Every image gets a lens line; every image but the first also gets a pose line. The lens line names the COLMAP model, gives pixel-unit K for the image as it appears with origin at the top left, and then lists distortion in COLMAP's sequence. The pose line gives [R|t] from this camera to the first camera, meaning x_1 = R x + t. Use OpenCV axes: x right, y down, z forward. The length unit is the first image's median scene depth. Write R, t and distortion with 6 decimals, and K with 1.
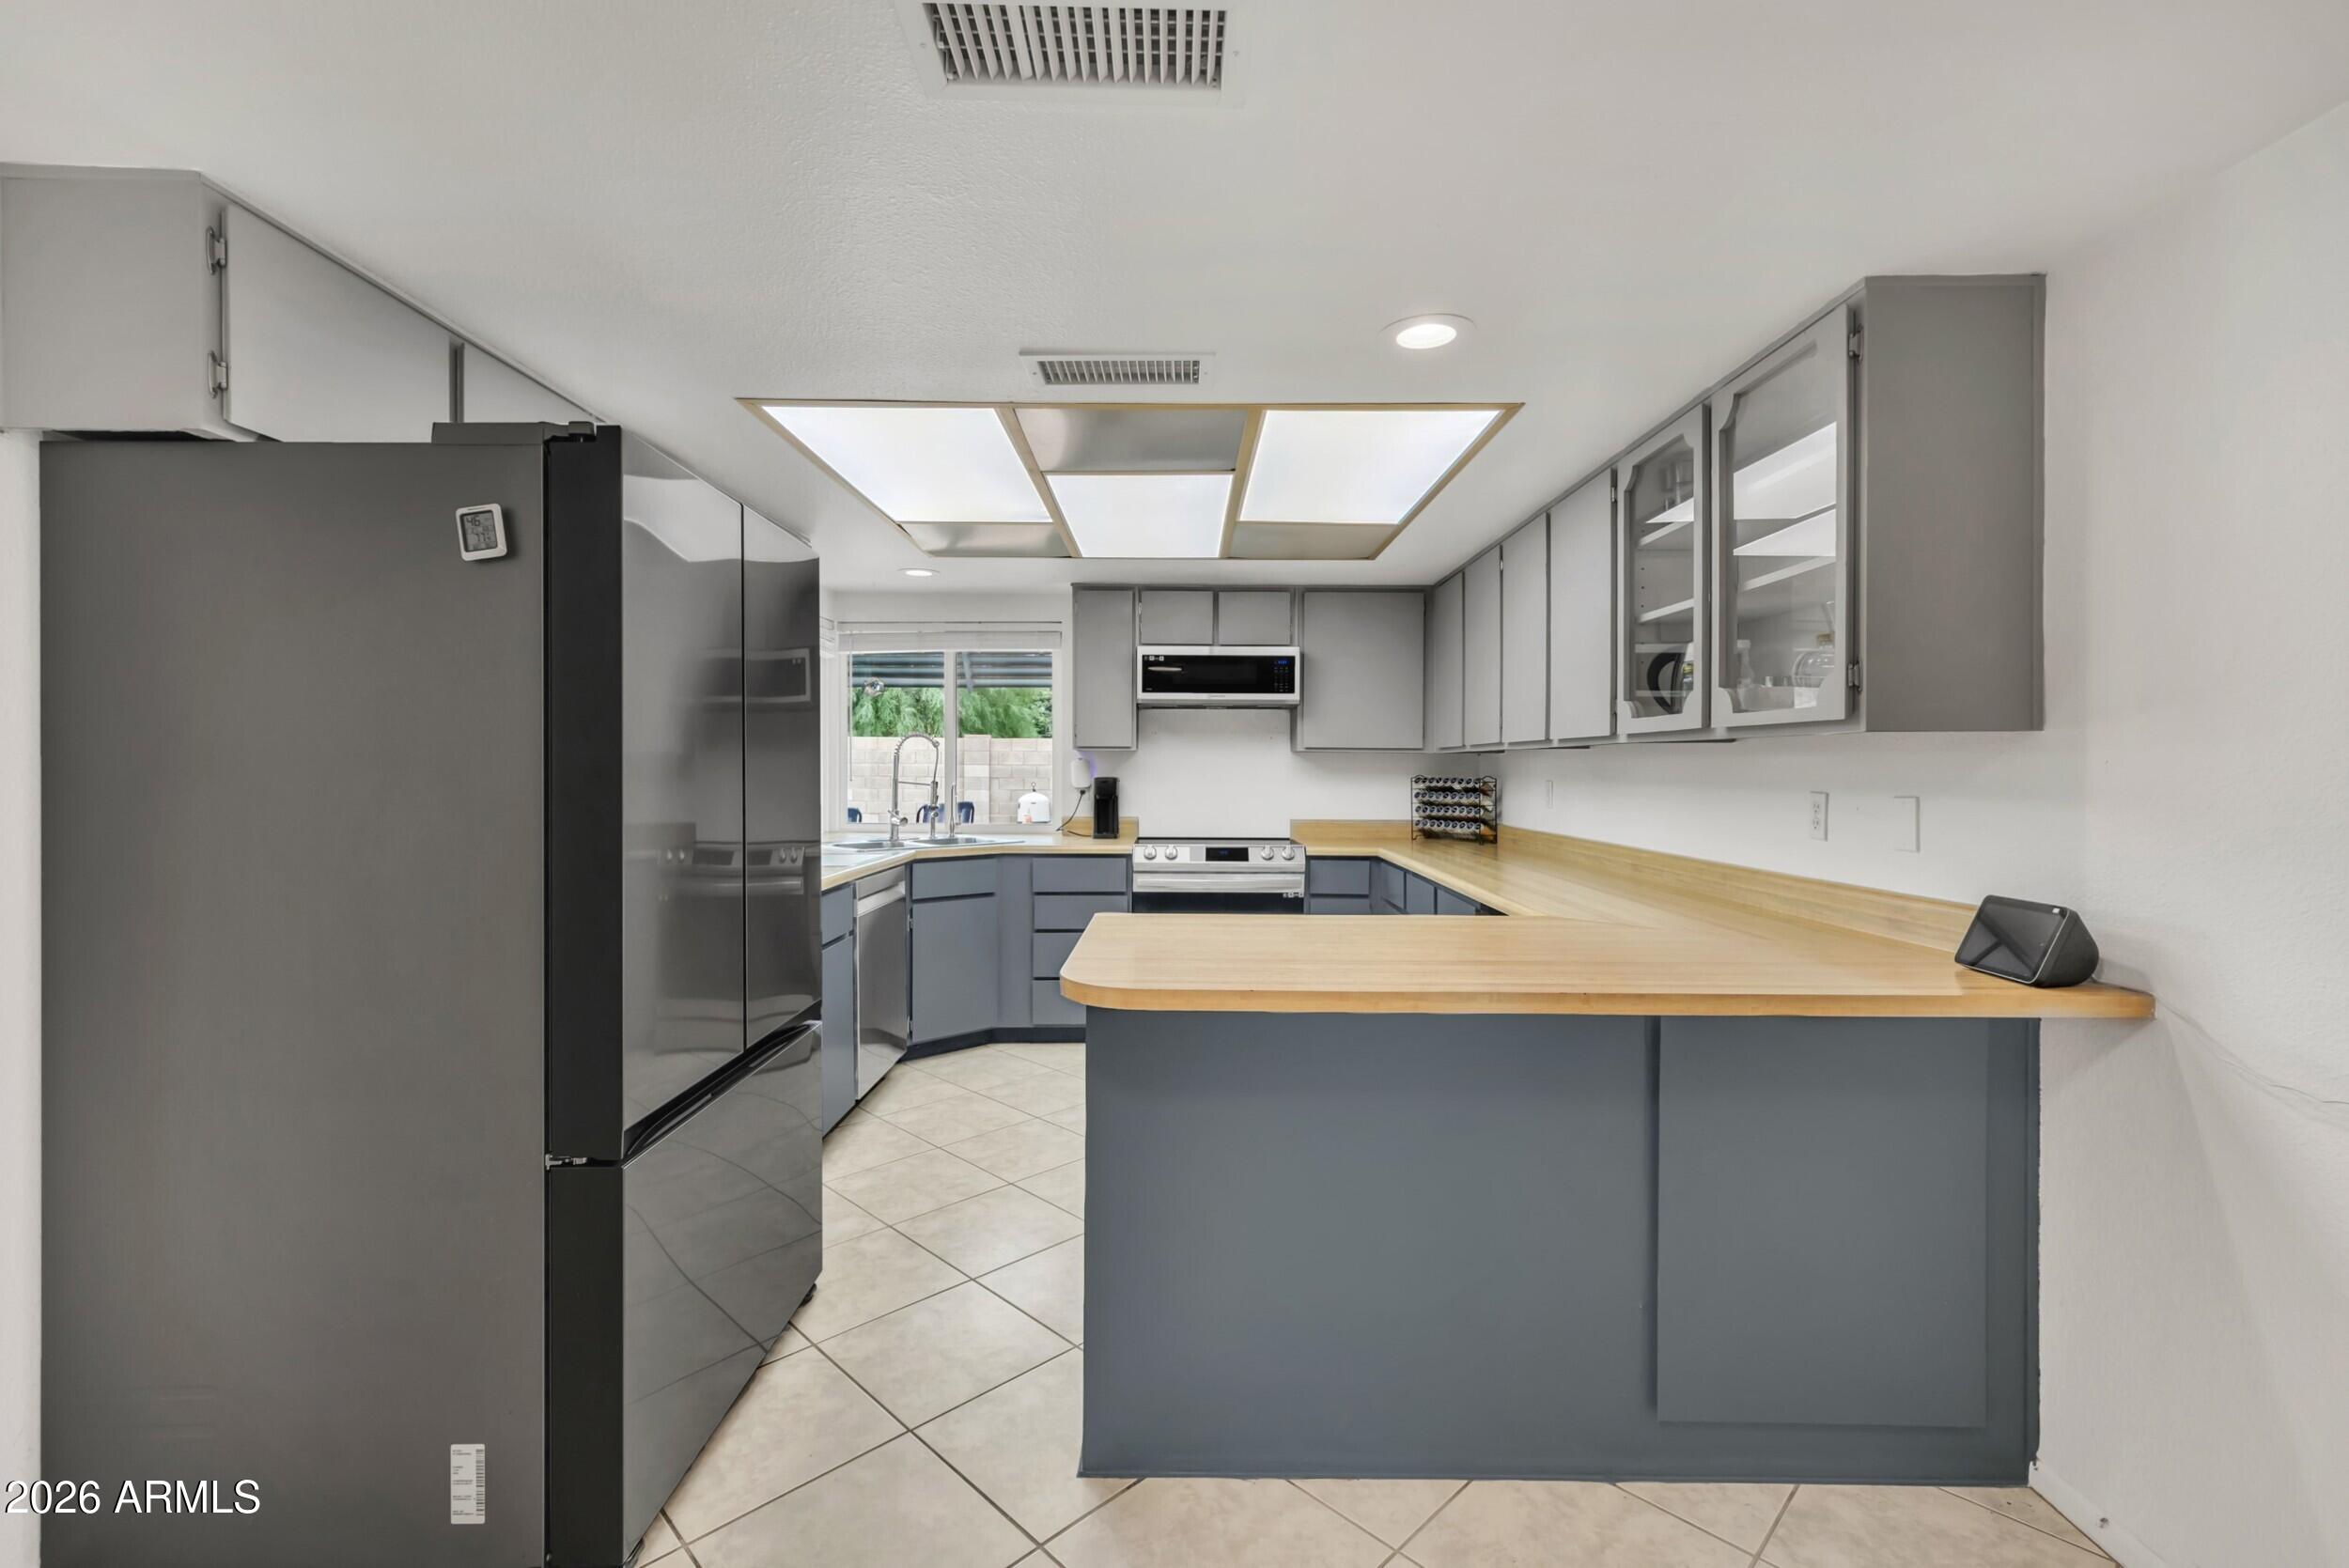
lens RADIAL K [[1023.7, 0, 1171.6], [0, 1023.7, 766.0], [0, 0, 1]] dist [-0.019962, 0.000084]
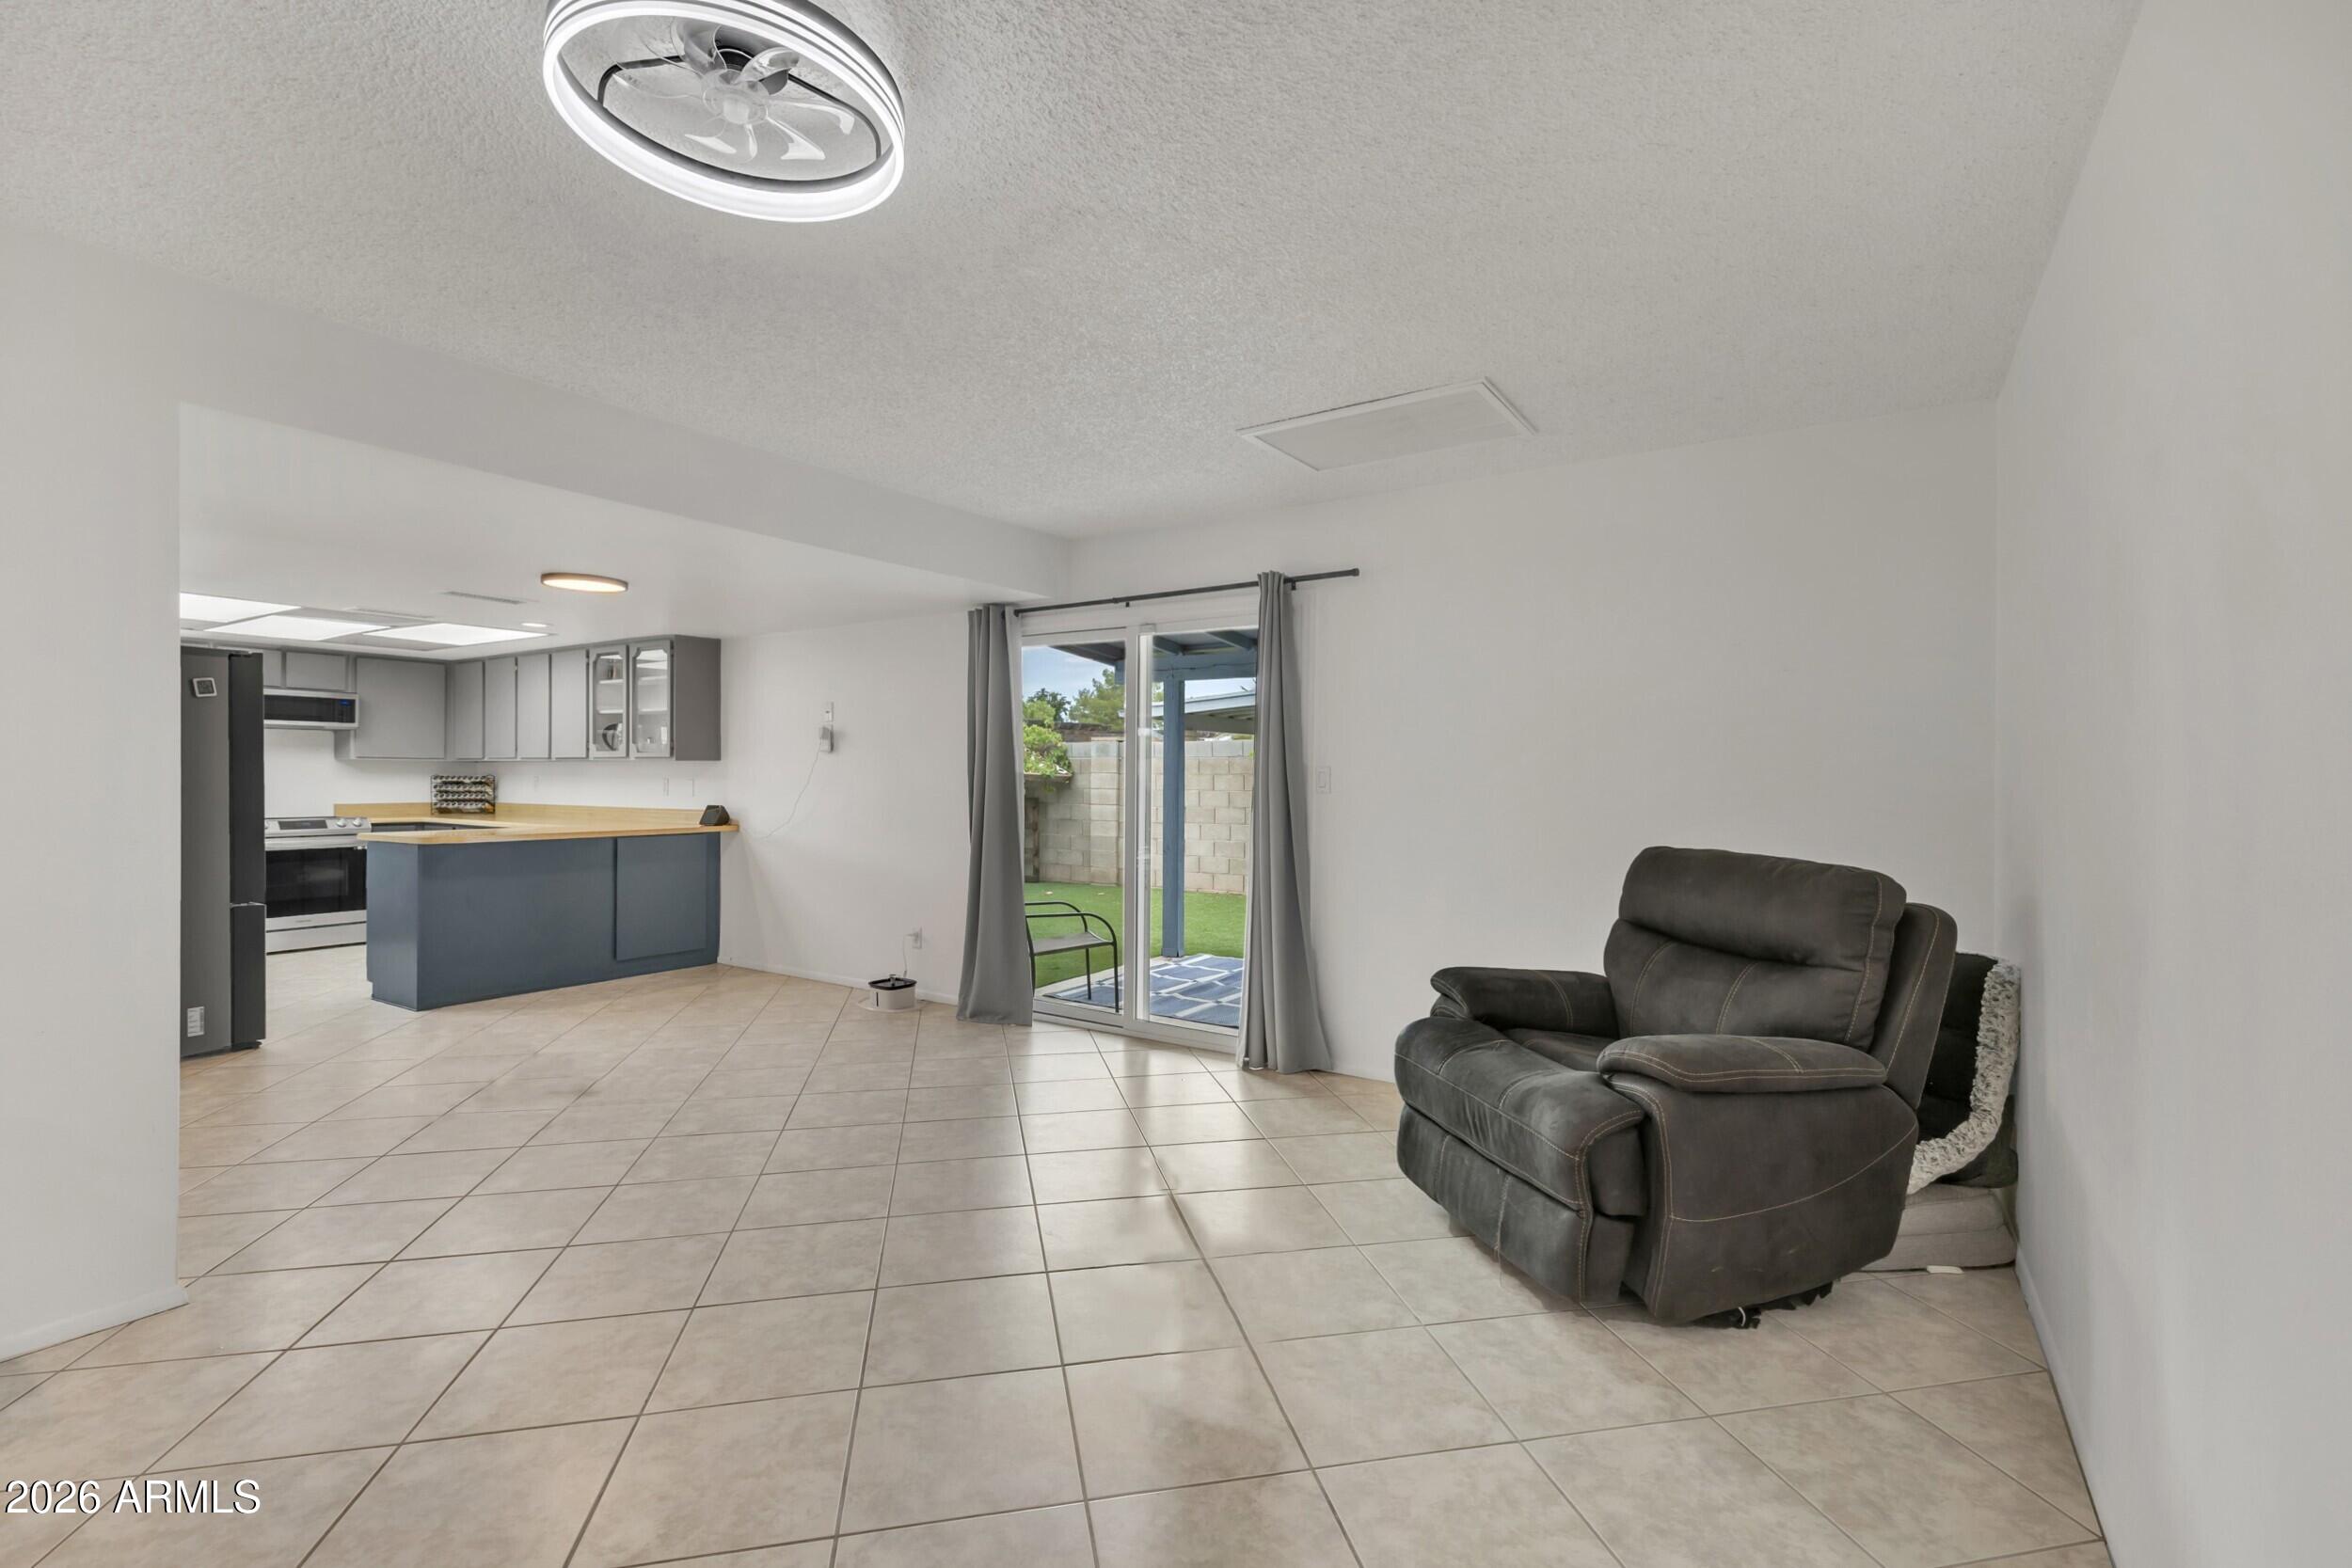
lens RADIAL K [[981.5, 0, 1184.1], [0, 981.5, 766.8], [0, 0, 1]] dist [0.002603, 0.000208]
pose [[0.523776, 0.002063, 0.851854, -0.761519], [-0.001357, 0.999998, -0.001587, -0.003794], [-0.851855, -0.000325, 0.523777, -1.349121]]
